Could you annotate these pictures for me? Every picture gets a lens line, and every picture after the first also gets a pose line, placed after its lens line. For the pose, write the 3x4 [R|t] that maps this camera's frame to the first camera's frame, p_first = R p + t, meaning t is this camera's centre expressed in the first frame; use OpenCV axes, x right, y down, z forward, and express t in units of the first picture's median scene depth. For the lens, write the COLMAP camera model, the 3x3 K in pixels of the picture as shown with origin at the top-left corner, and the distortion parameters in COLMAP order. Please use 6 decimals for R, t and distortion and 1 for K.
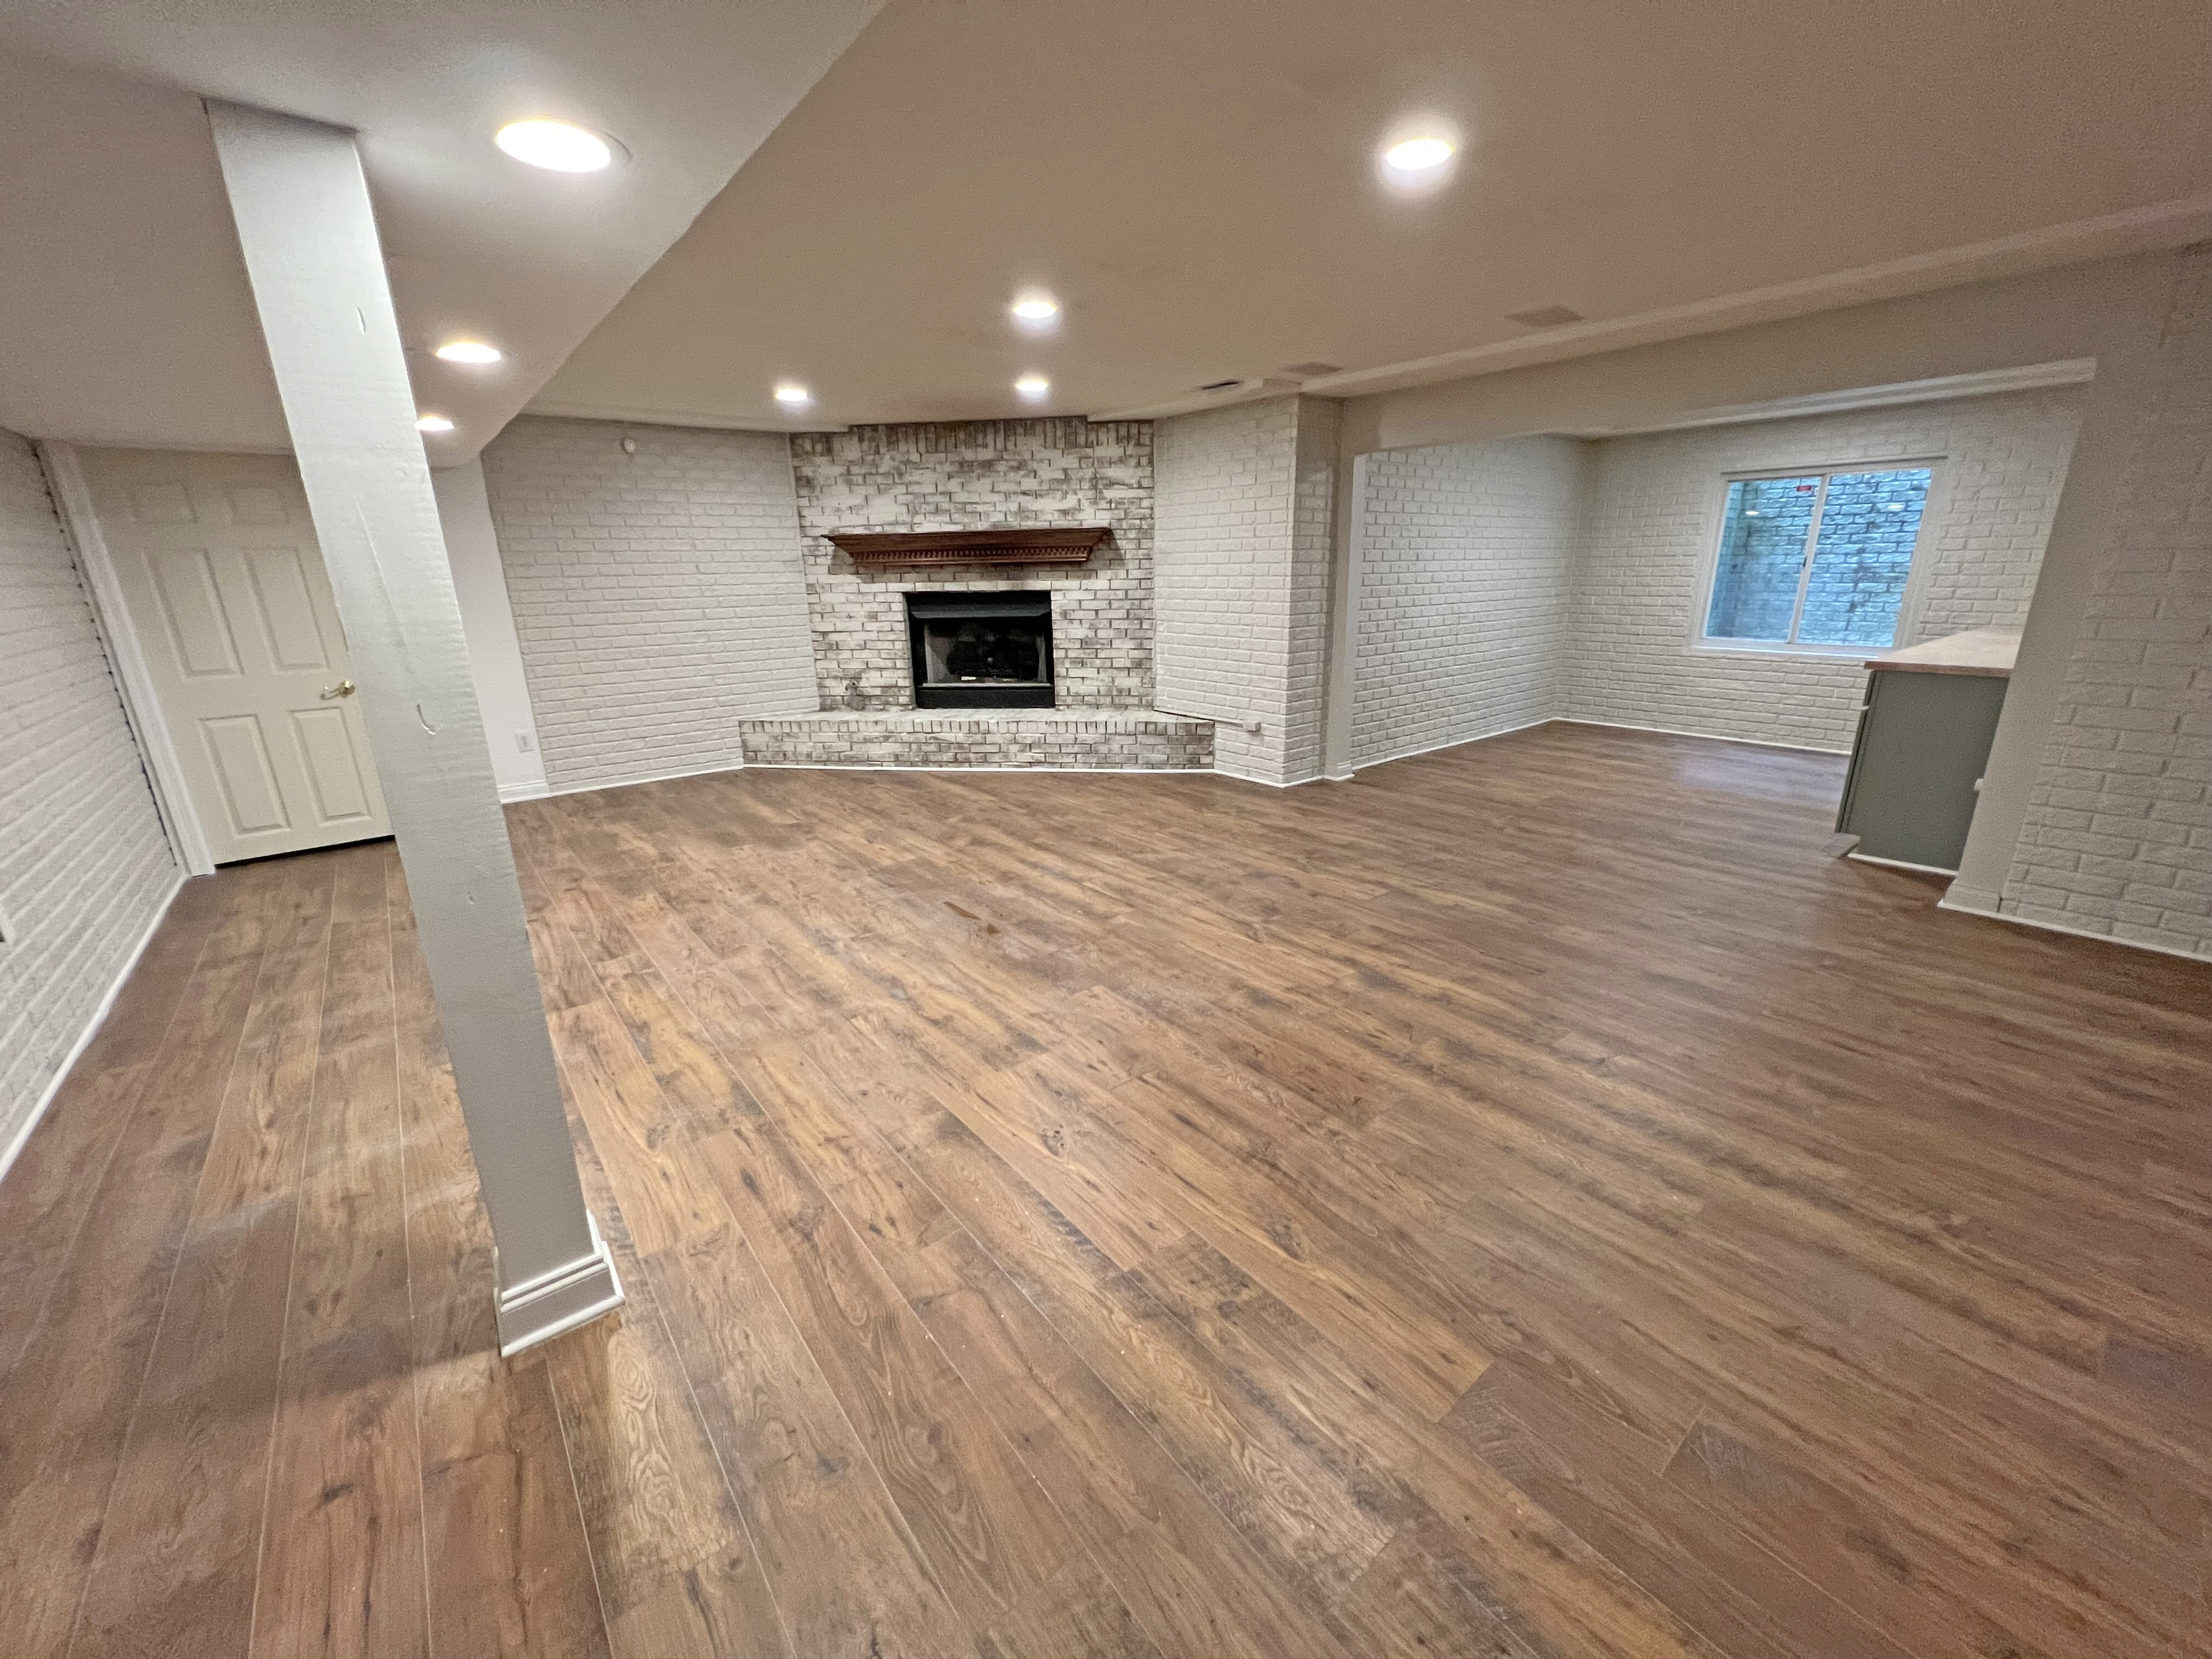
lens RADIAL K [[884.7, 0, 1107.0], [0, 884.7, 829.9], [0, 0, 1]] dist [-0.001517, 0.000783]
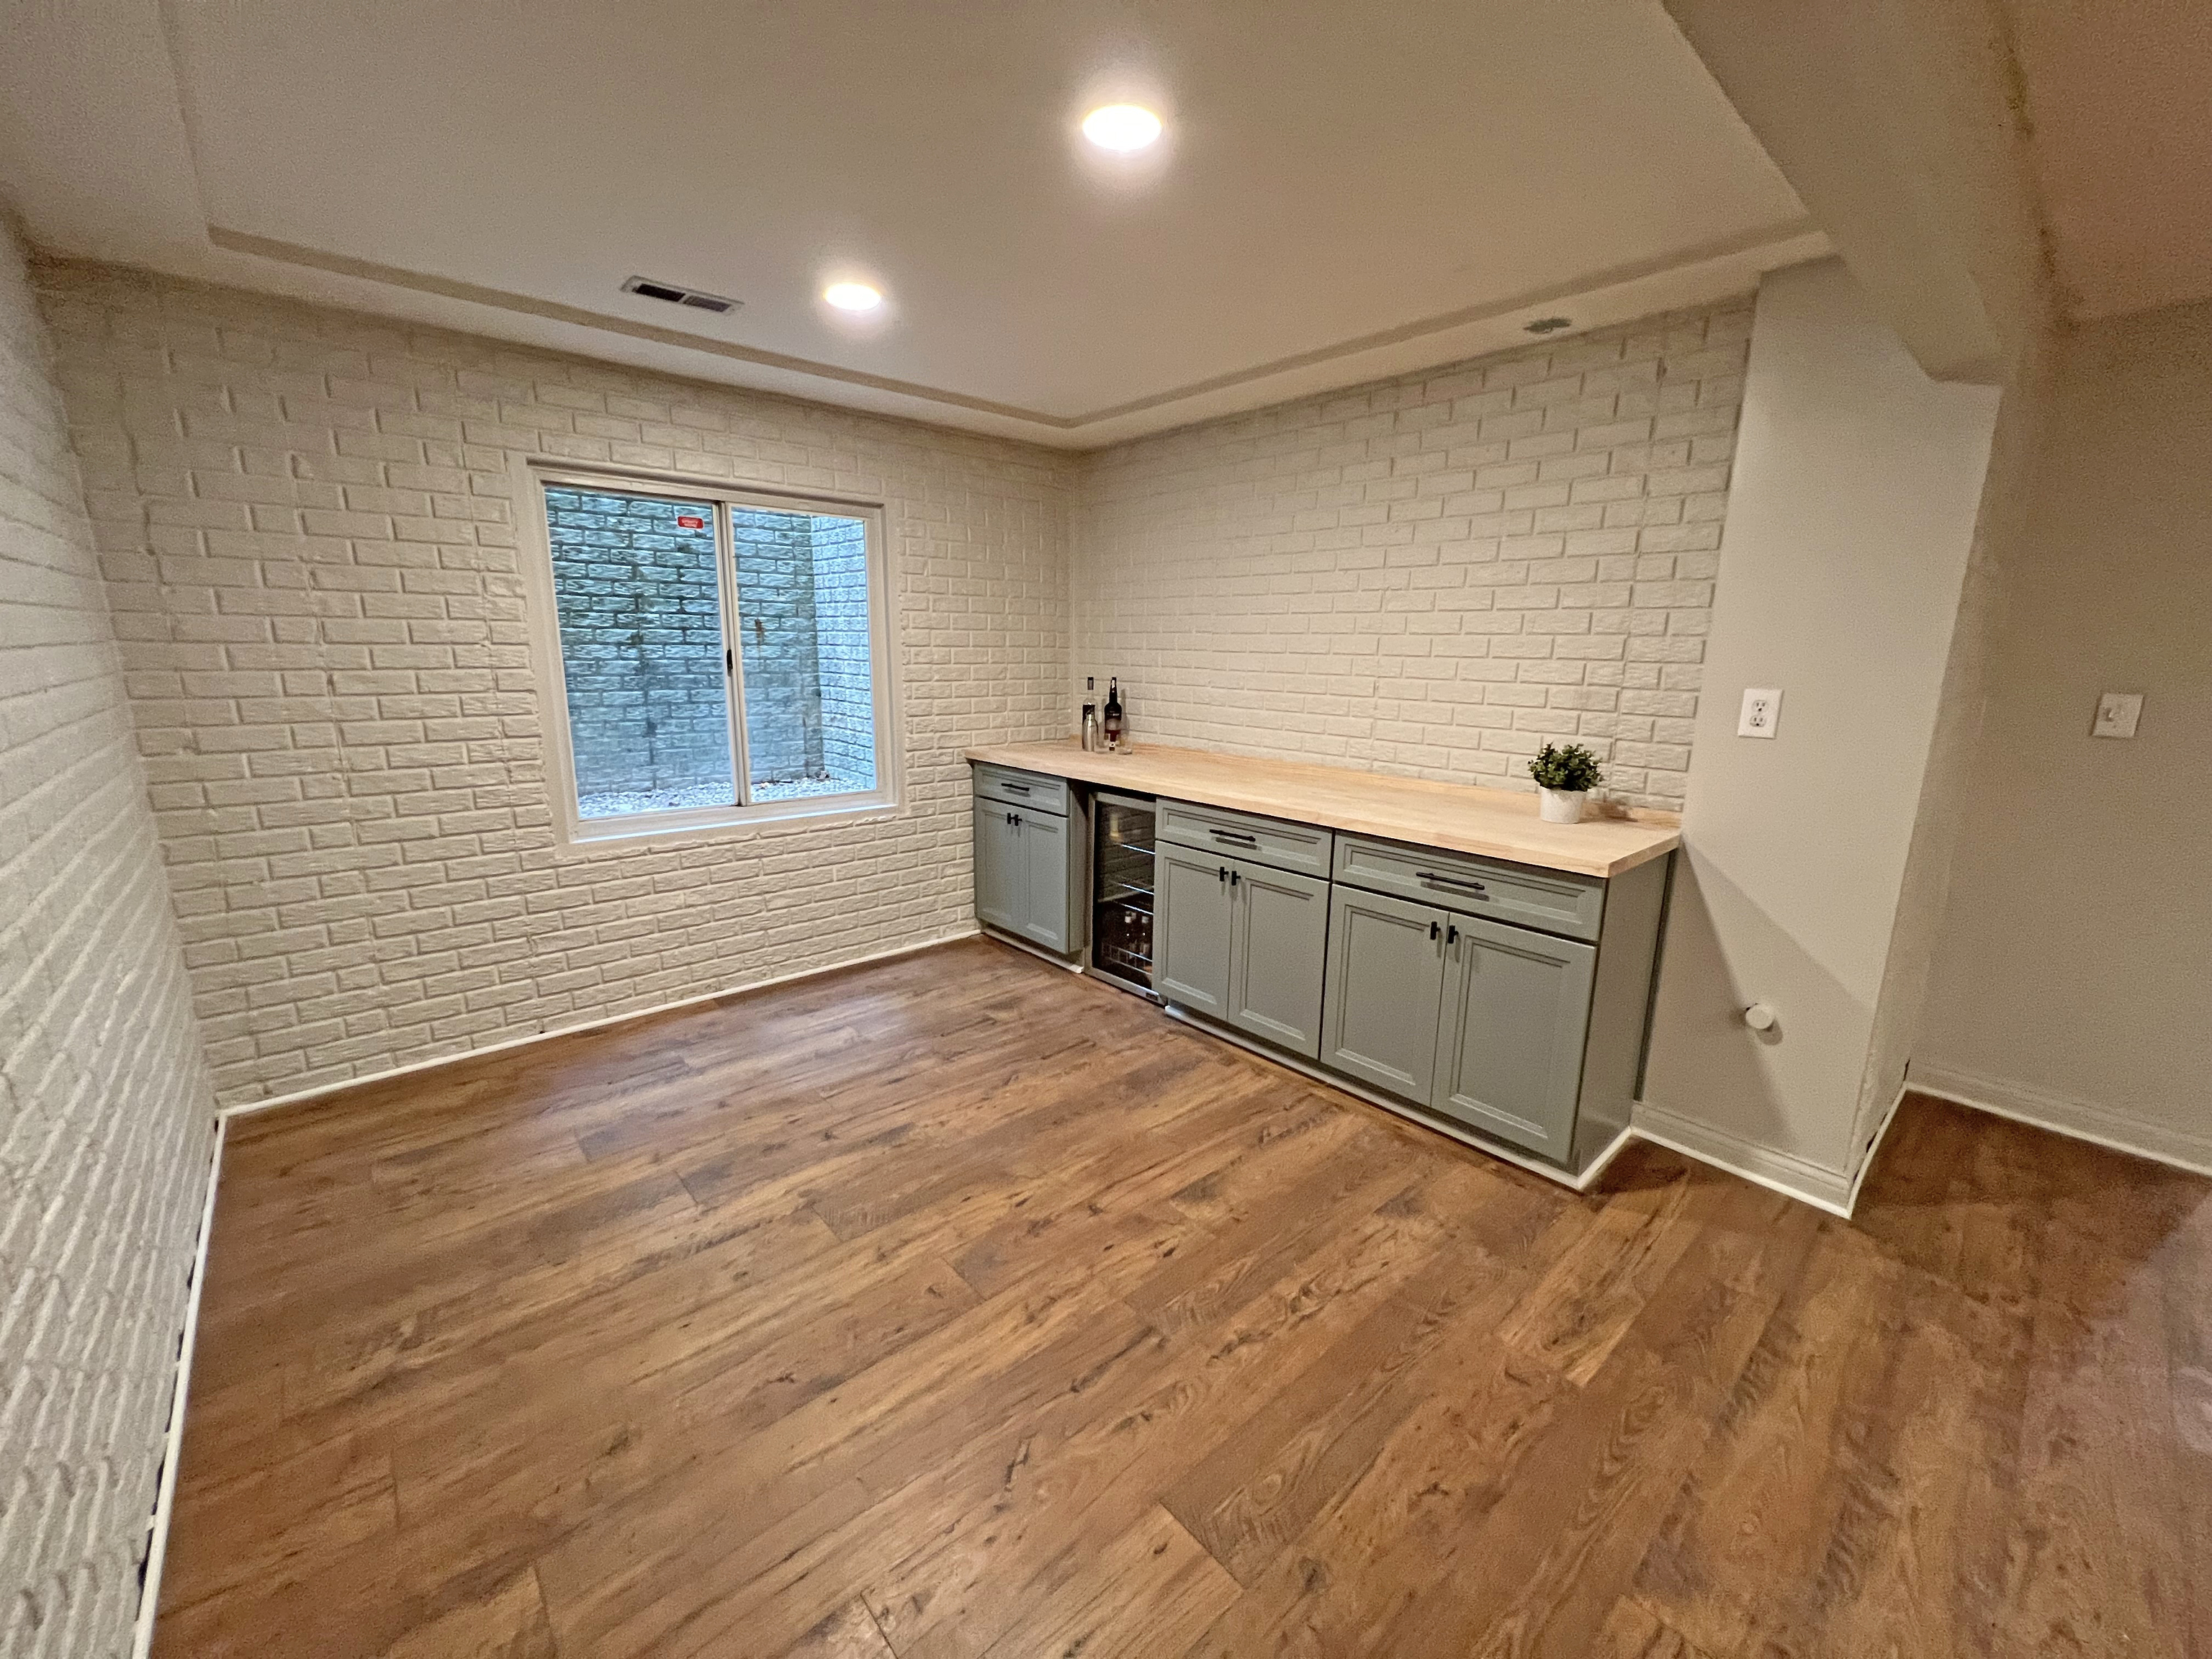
lens RADIAL K [[884.7, 0, 1107.0], [0, 884.7, 829.9], [0, 0, 1]] dist [-0.001517, 0.000783]
pose [[-0.050865, -0.190621, 0.980345, 0.237056], [0.273890, 0.941318, 0.197244, -0.259193], [-0.960415, 0.278539, 0.004329, 0.837899]]
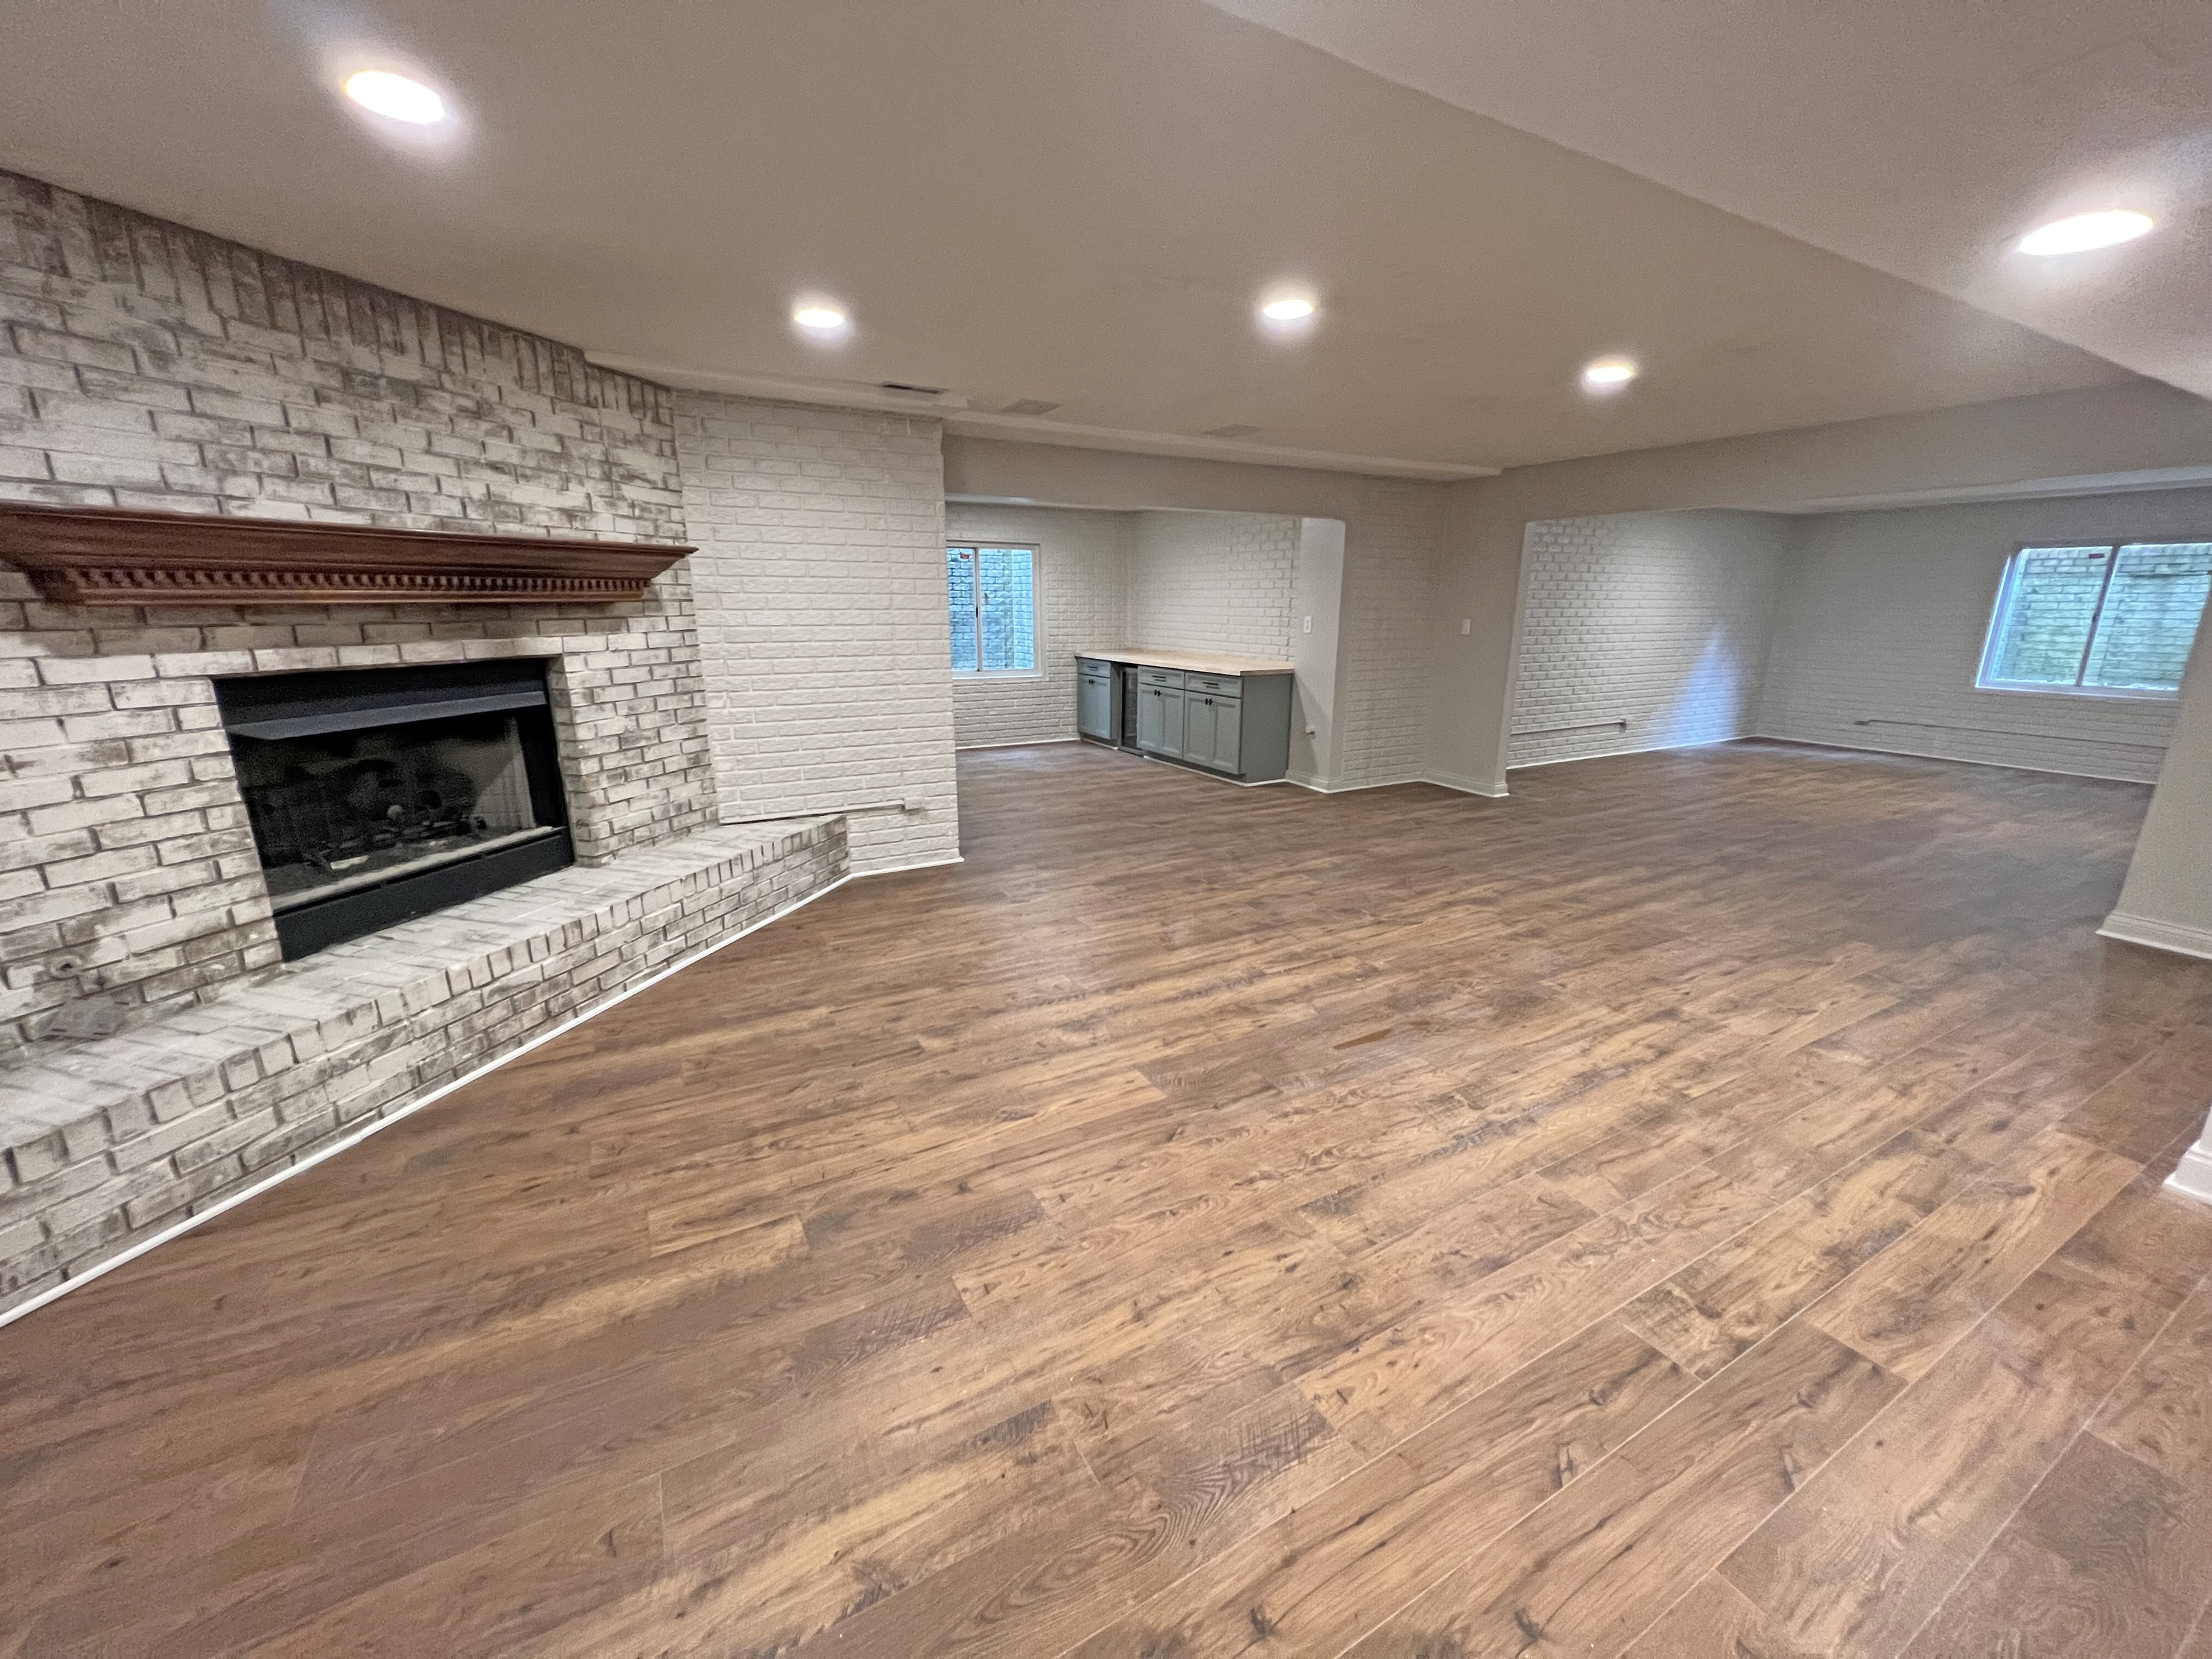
lens RADIAL K [[884.7, 0, 1107.0], [0, 884.7, 829.9], [0, 0, 1]] dist [-0.001517, 0.000783]
pose [[0.168240, -0.230994, 0.958299, -0.571212], [0.275013, 0.944555, 0.179399, -0.181906], [-0.946606, 0.233363, 0.222438, 0.613093]]
